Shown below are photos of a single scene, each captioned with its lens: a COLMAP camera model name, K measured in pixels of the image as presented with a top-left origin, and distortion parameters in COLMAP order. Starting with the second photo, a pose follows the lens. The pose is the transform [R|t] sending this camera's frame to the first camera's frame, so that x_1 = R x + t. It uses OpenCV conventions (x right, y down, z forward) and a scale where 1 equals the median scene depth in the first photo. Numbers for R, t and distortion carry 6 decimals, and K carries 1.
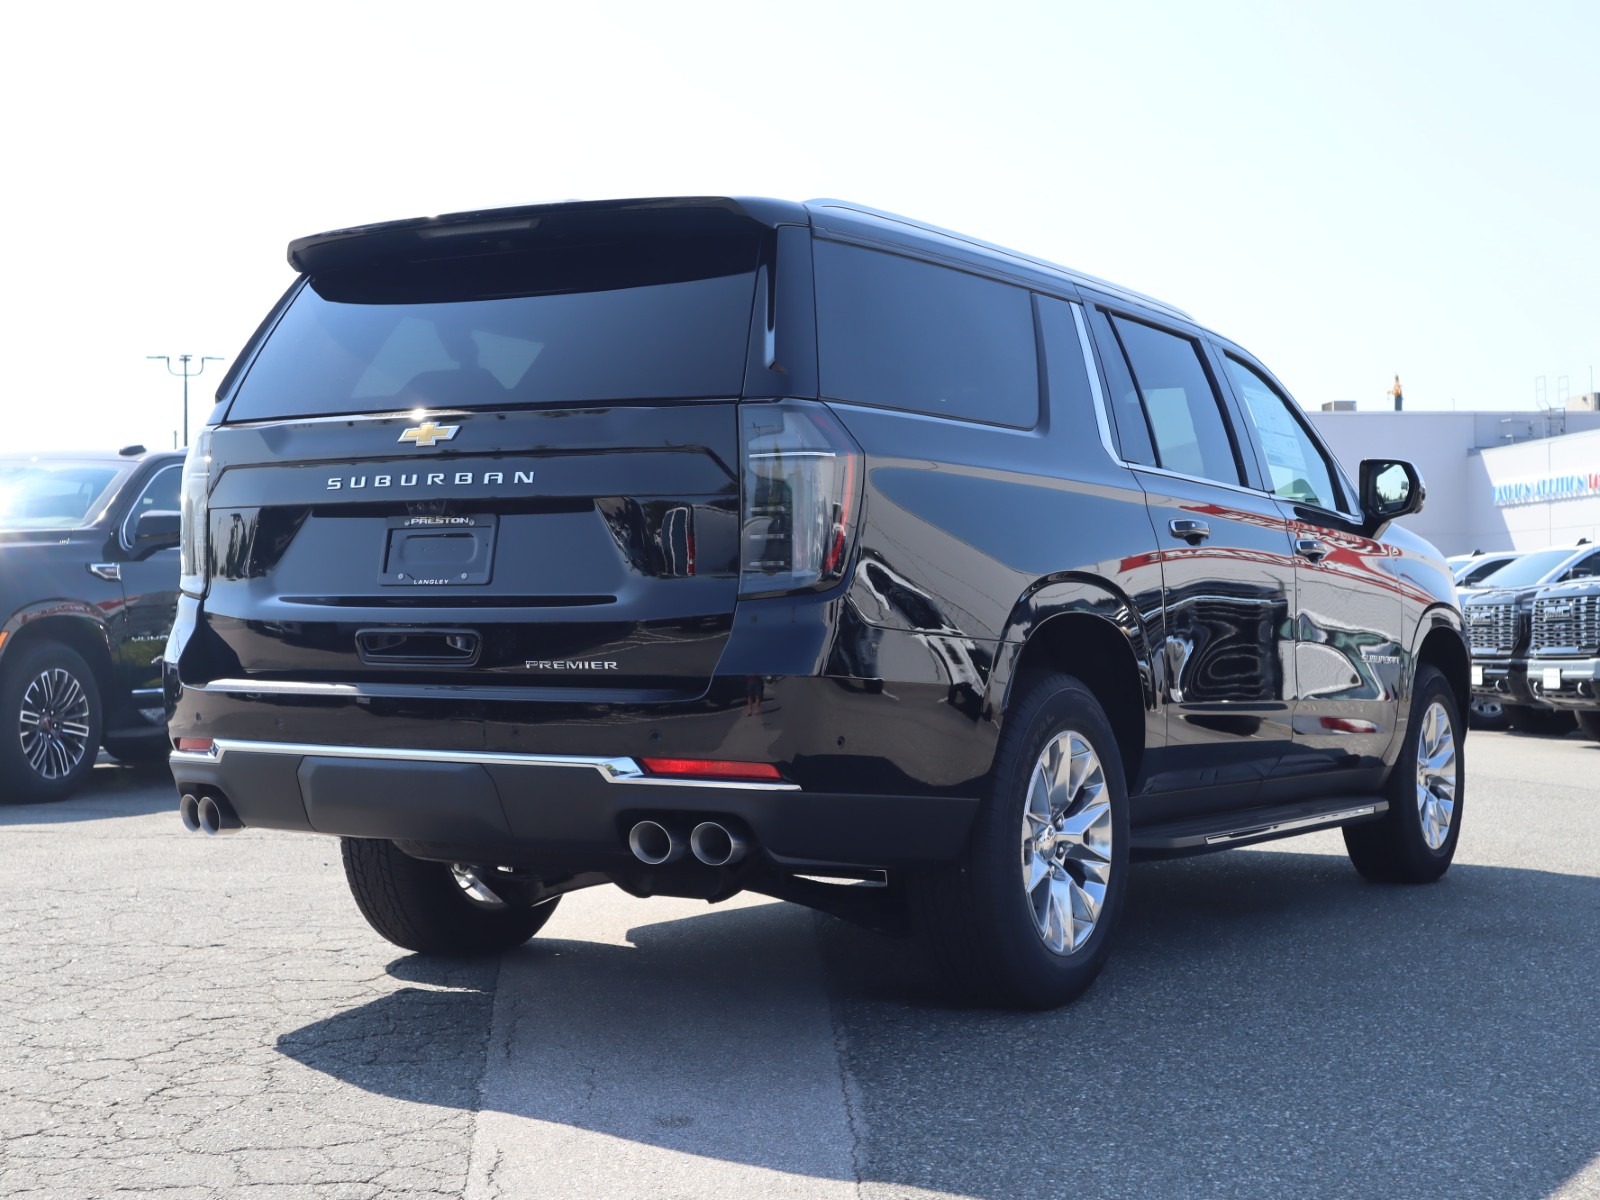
lens RADIAL K [[2185.8, 0, 800.0], [0, 2185.8, 600.0], [0, 0, 1]] dist [0.021647, 0.008153]
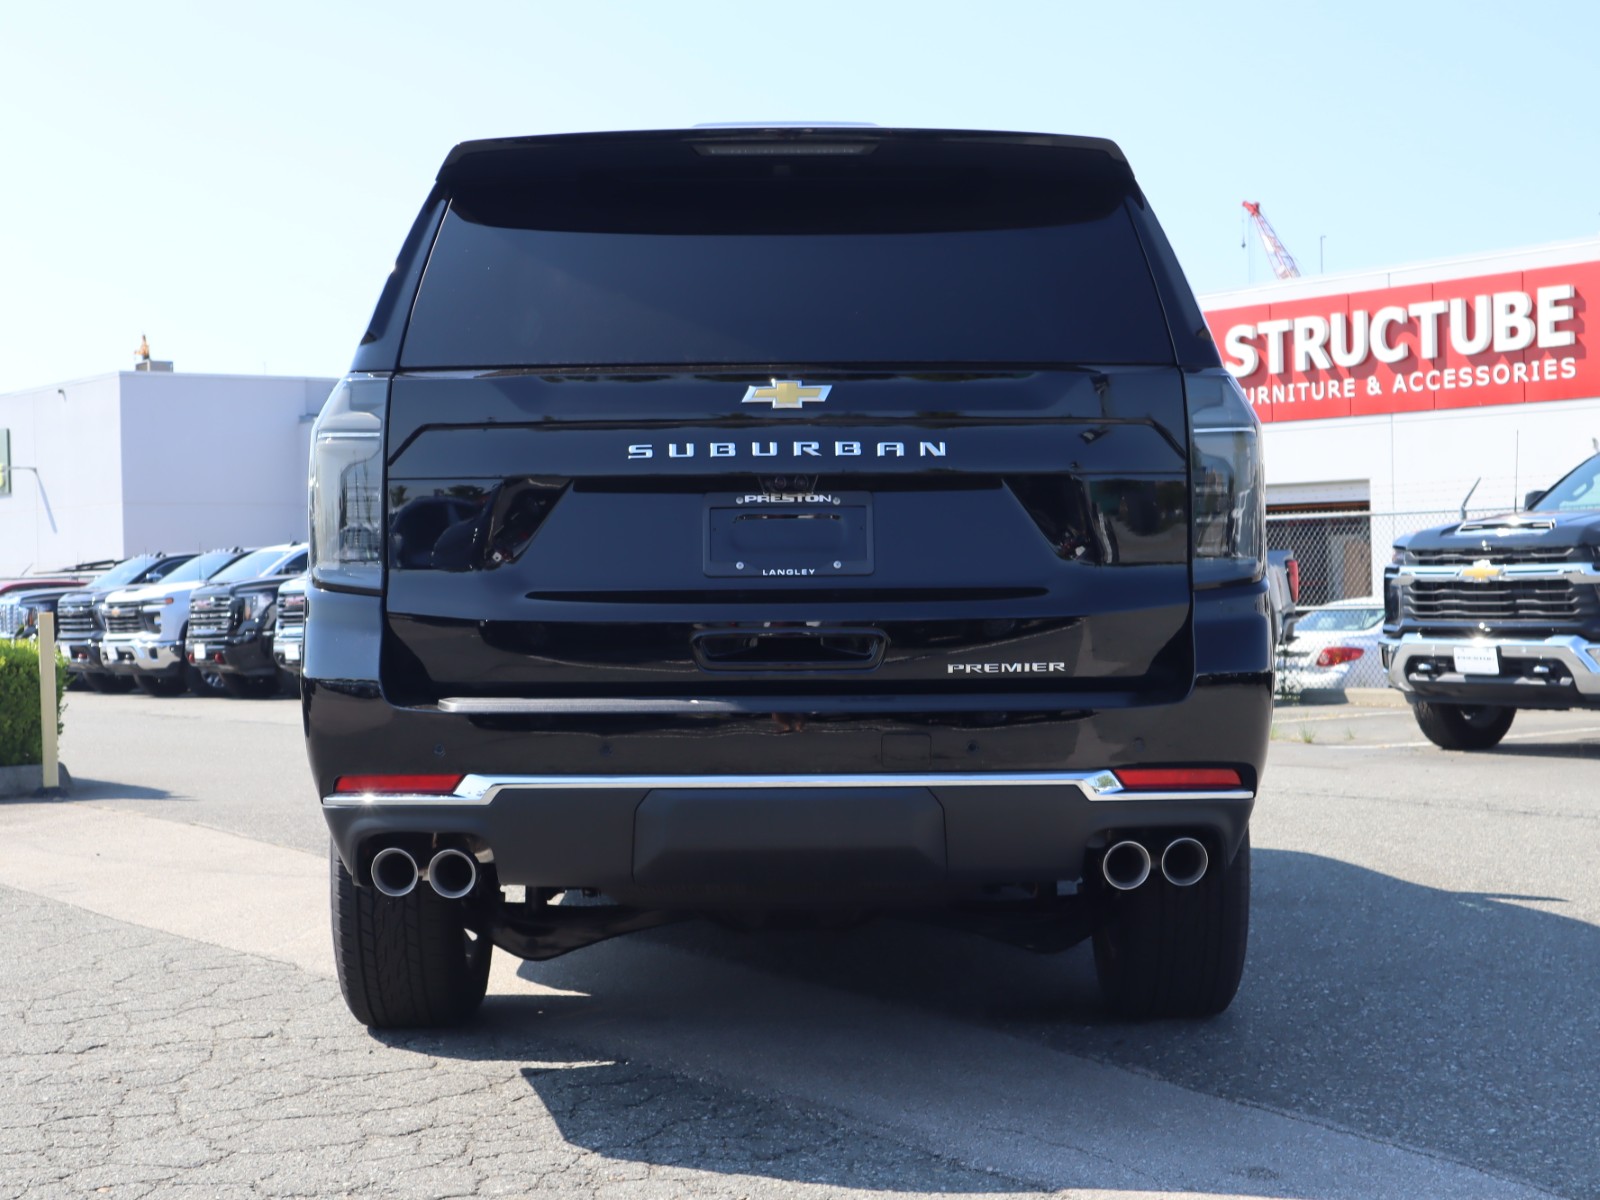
lens RADIAL K [[2328.2, 0, 800.0], [0, 2328.2, 600.0], [0, 0, 1]] dist [0.009798, 0.031800]
pose [[0.870358, -0.013700, 0.492228, -0.600688], [0.008237, 0.999878, 0.013264, -0.009450], [-0.492350, -0.007490, 0.870365, 0.227663]]
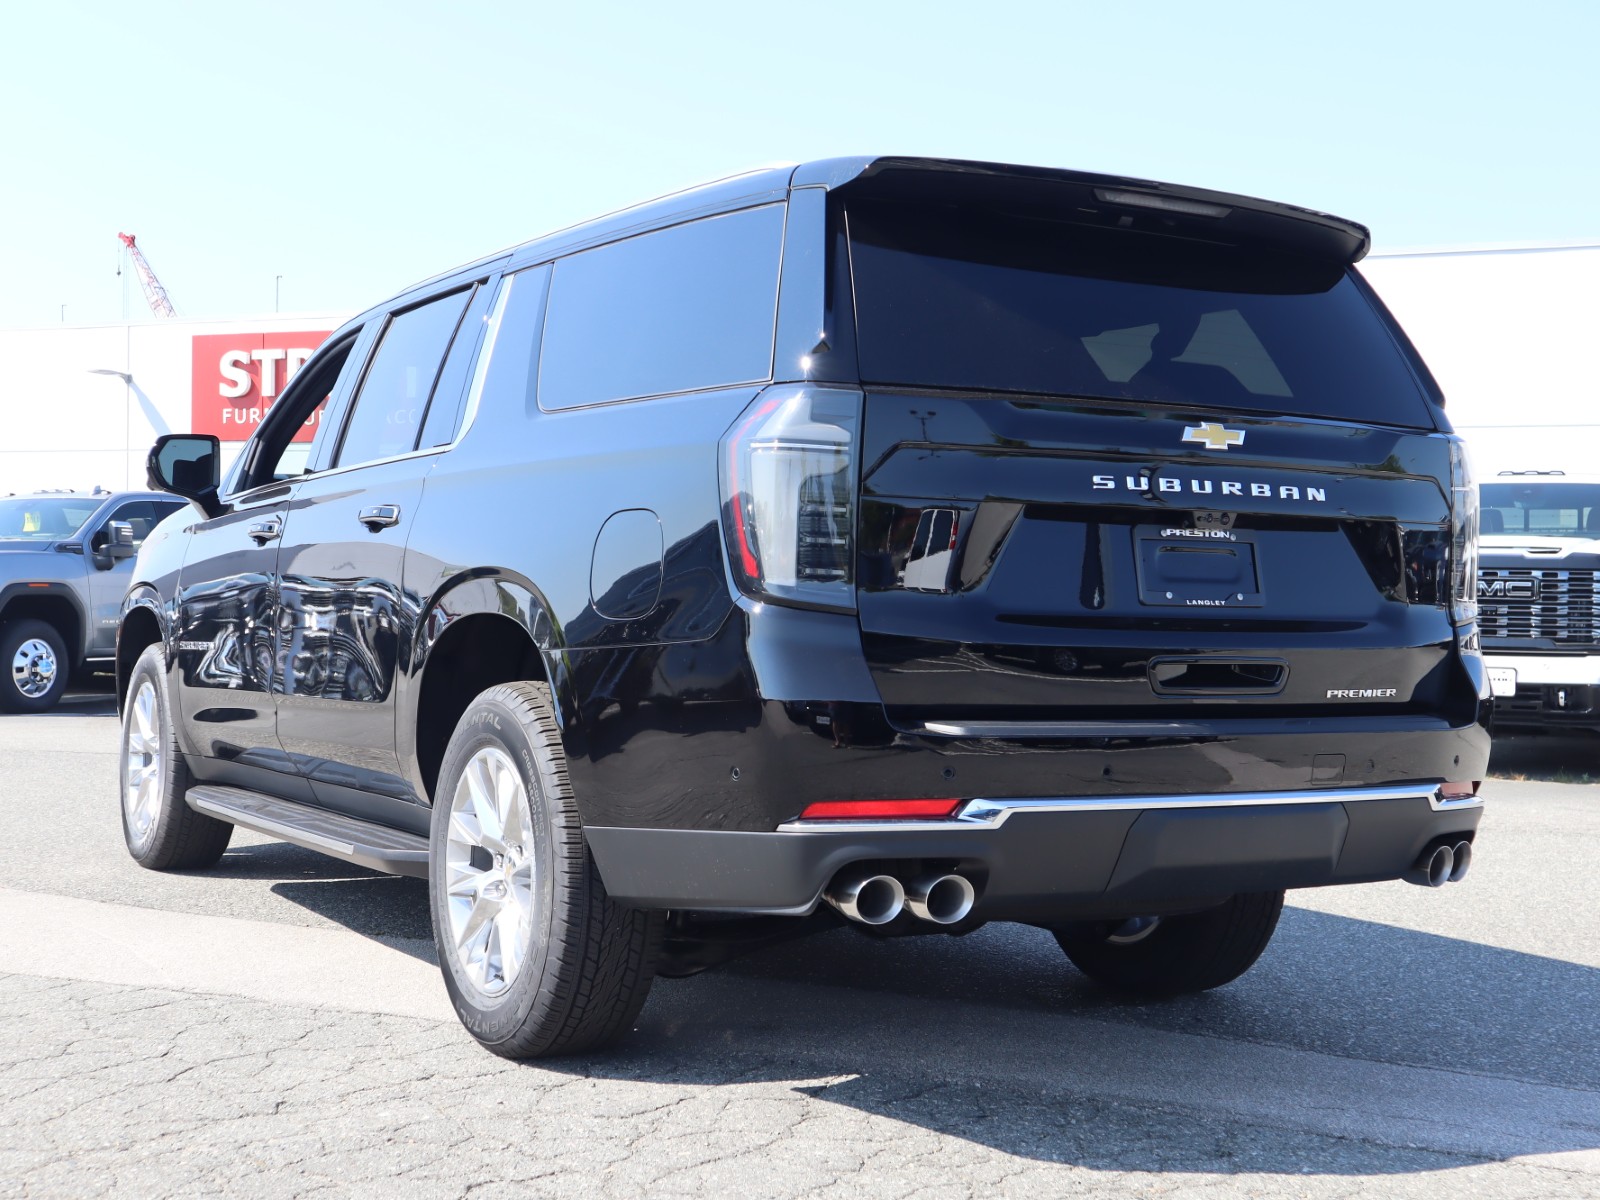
lens RADIAL K [[2172.6, 0, 800.0], [0, 2172.6, 600.0], [0, 0, 1]] dist [-0.026384, -0.002566]
pose [[0.511046, 0.001703, 0.859552, -1.009789], [-0.029095, 0.999459, 0.015318, -0.018057], [-0.859061, -0.032837, 0.510819, 0.691840]]
